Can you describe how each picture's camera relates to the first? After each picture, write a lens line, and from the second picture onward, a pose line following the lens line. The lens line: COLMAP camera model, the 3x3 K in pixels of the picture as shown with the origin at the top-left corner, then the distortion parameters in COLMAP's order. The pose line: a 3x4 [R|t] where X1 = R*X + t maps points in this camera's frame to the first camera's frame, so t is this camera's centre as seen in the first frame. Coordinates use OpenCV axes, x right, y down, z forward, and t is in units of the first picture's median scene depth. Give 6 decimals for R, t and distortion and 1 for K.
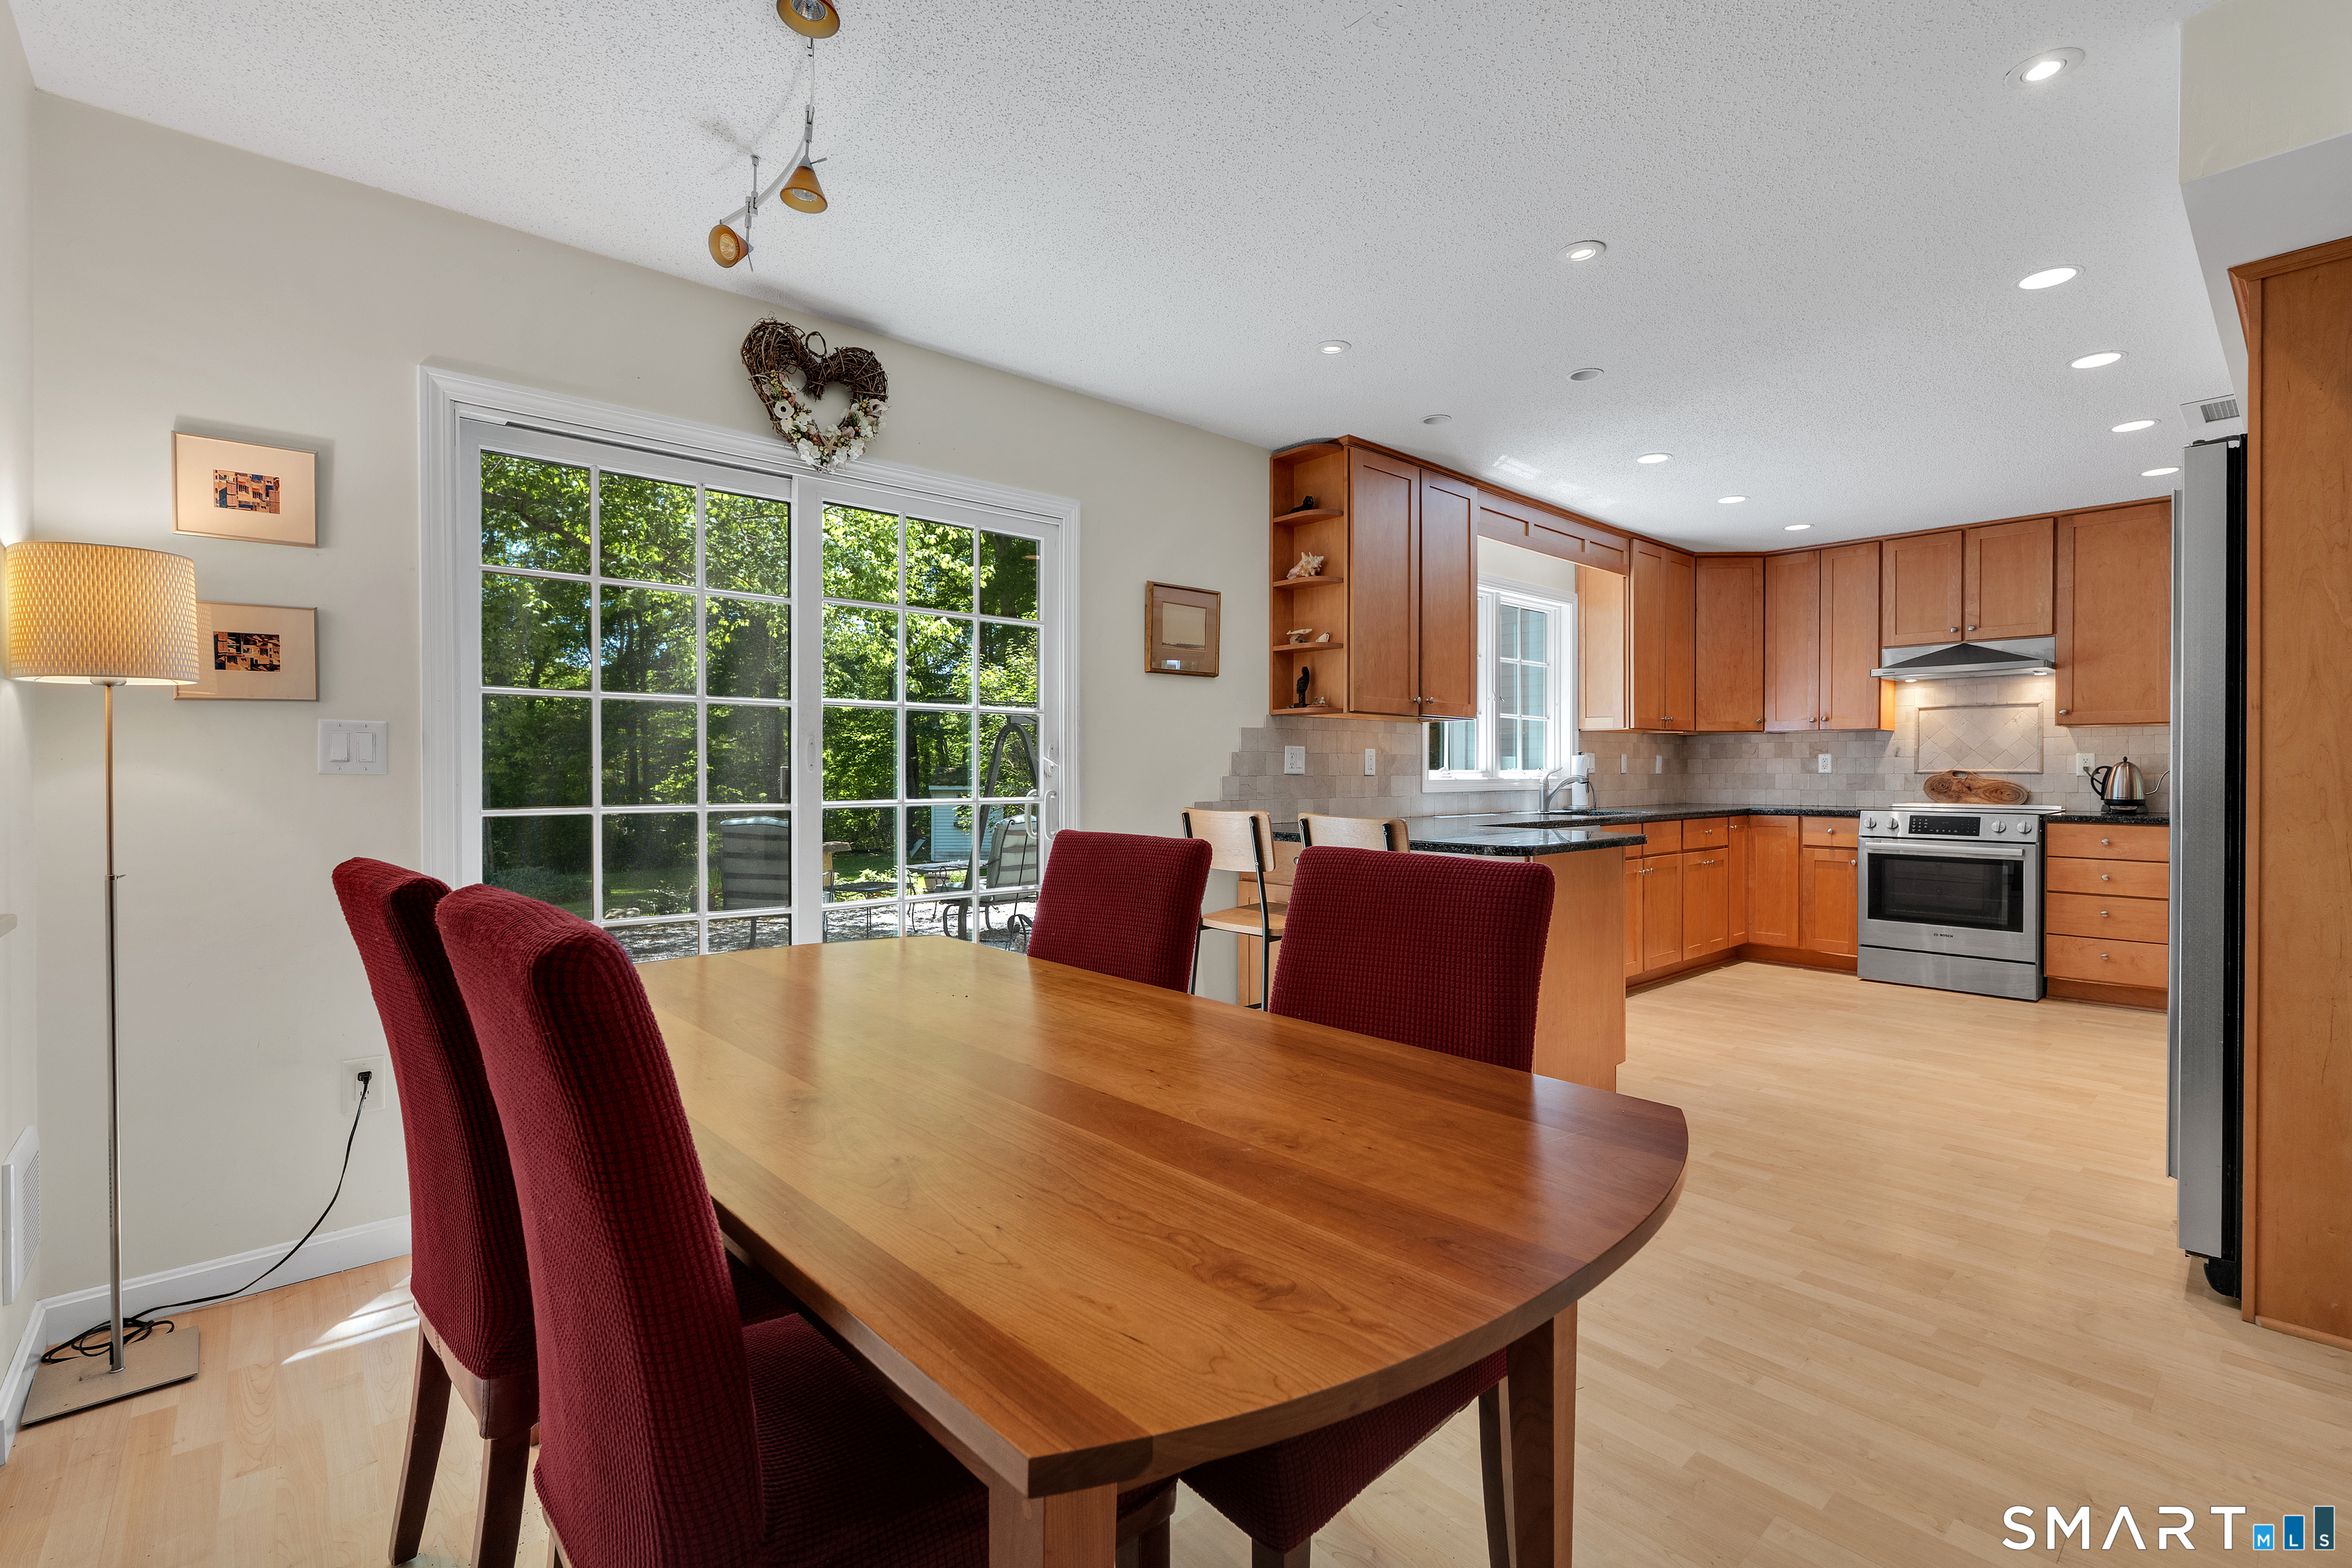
lens RADIAL K [[1043.3, 0, 1193.4], [0, 1043.3, 777.4], [0, 0, 1]] dist [-0.005589, -0.001381]
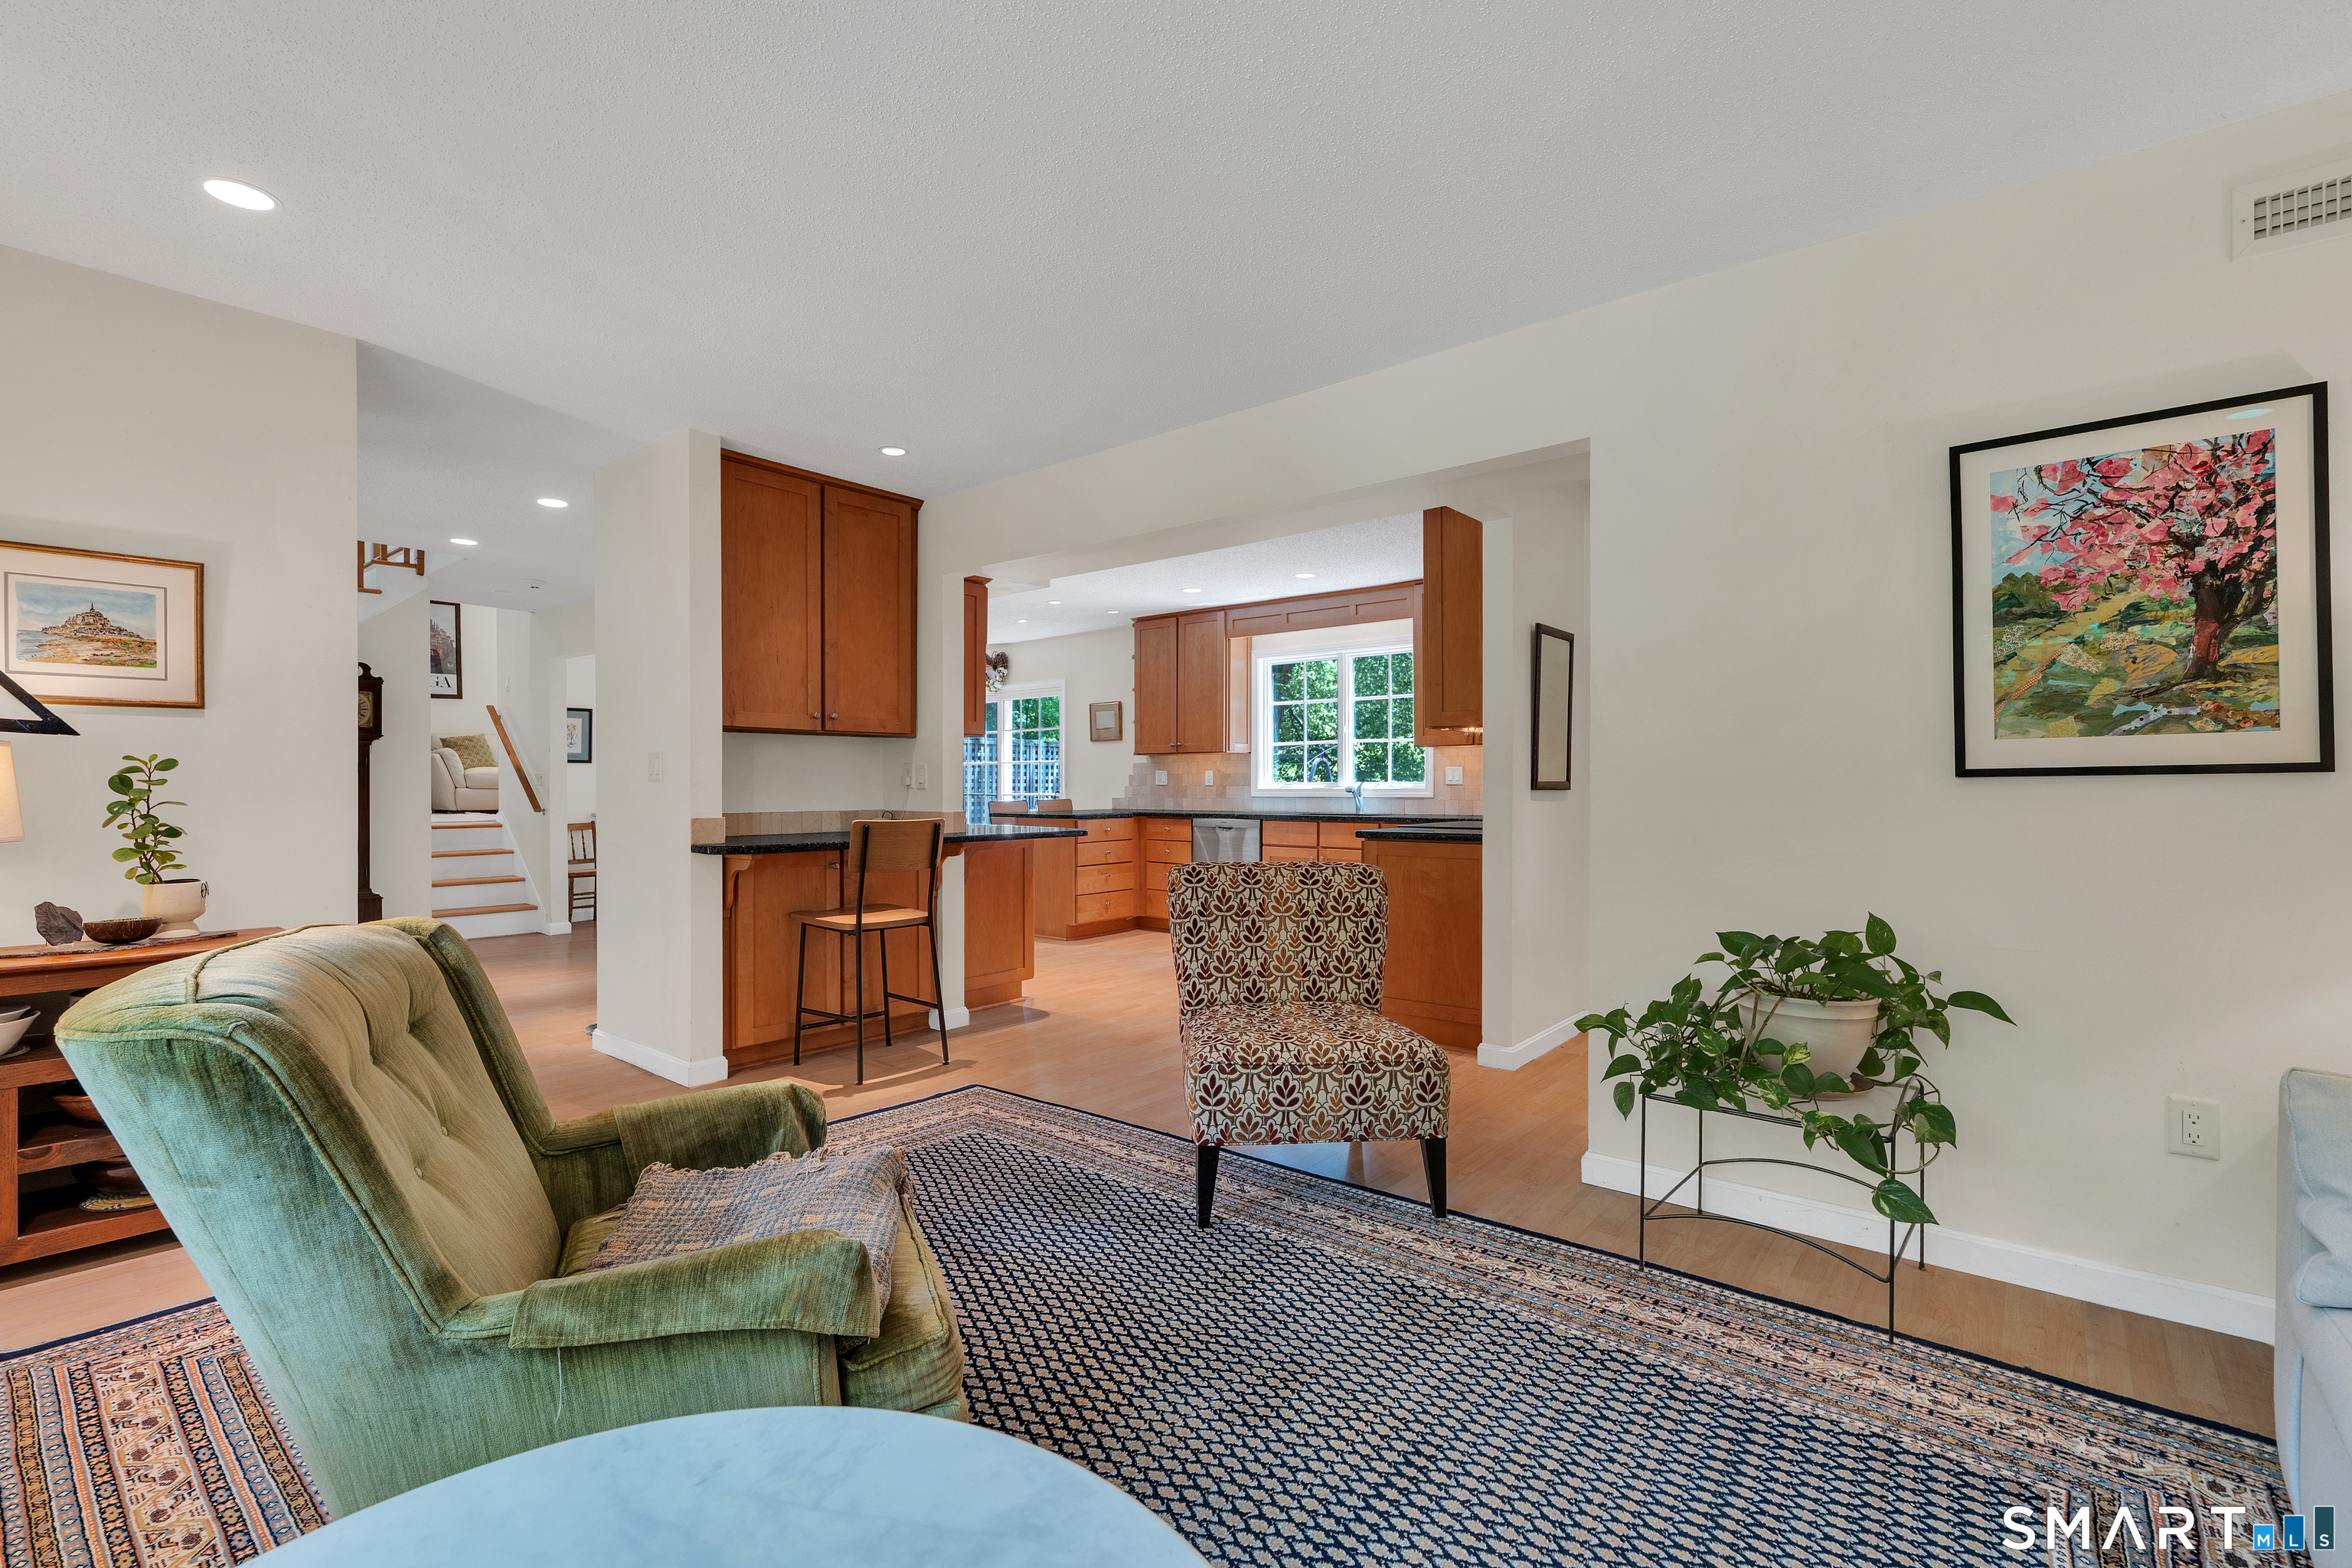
lens RADIAL K [[1043.3, 0, 1200.6], [0, 1043.3, 785.7], [0, 0, 1]] dist [-0.005589, -0.001381]
pose [[0.157830, 0.001029, -0.987466, 1.621401], [-0.000258, 0.999999, 0.001001, -0.003293], [0.987466, 0.000097, 0.157831, 0.603665]]
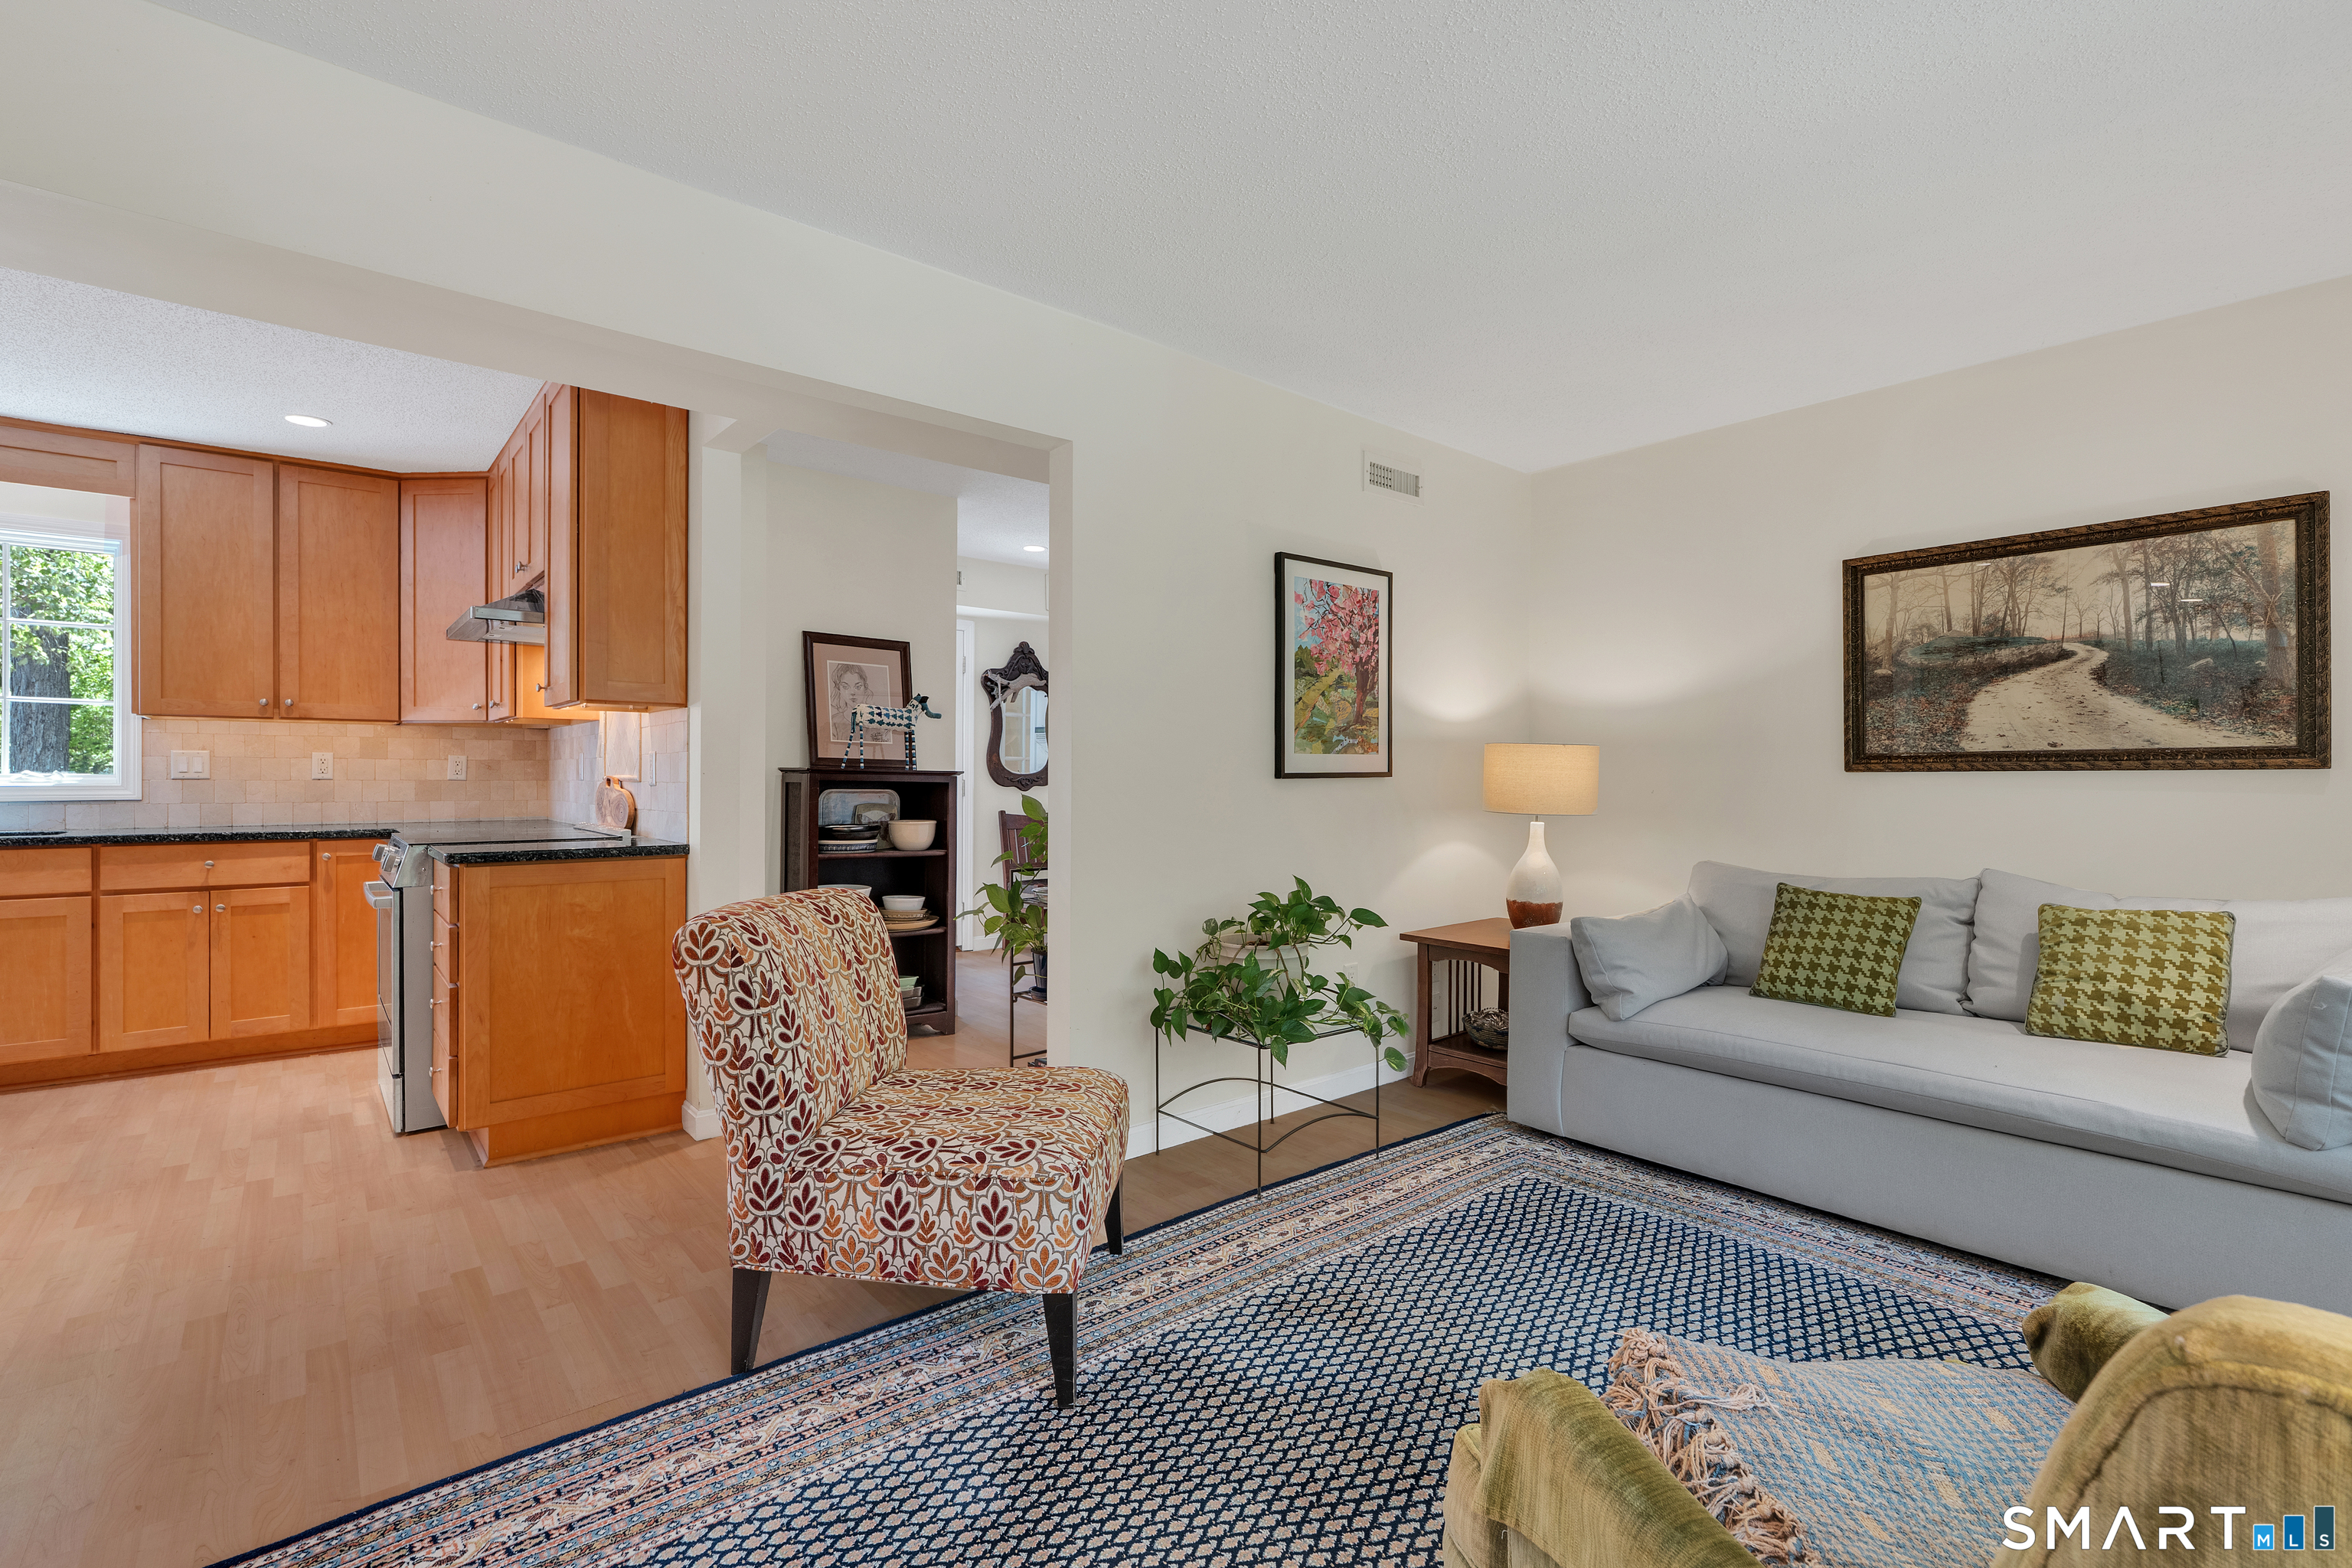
lens RADIAL K [[1043.3, 0, 1167.4], [0, 1043.3, 779.4], [0, 0, 1]] dist [-0.005589, -0.001381]
pose [[0.999269, 0.002891, -0.038123, 1.197714], [-0.002962, 0.999994, -0.001795, -0.004460], [0.038118, 0.001906, 0.999271, 0.343253]]
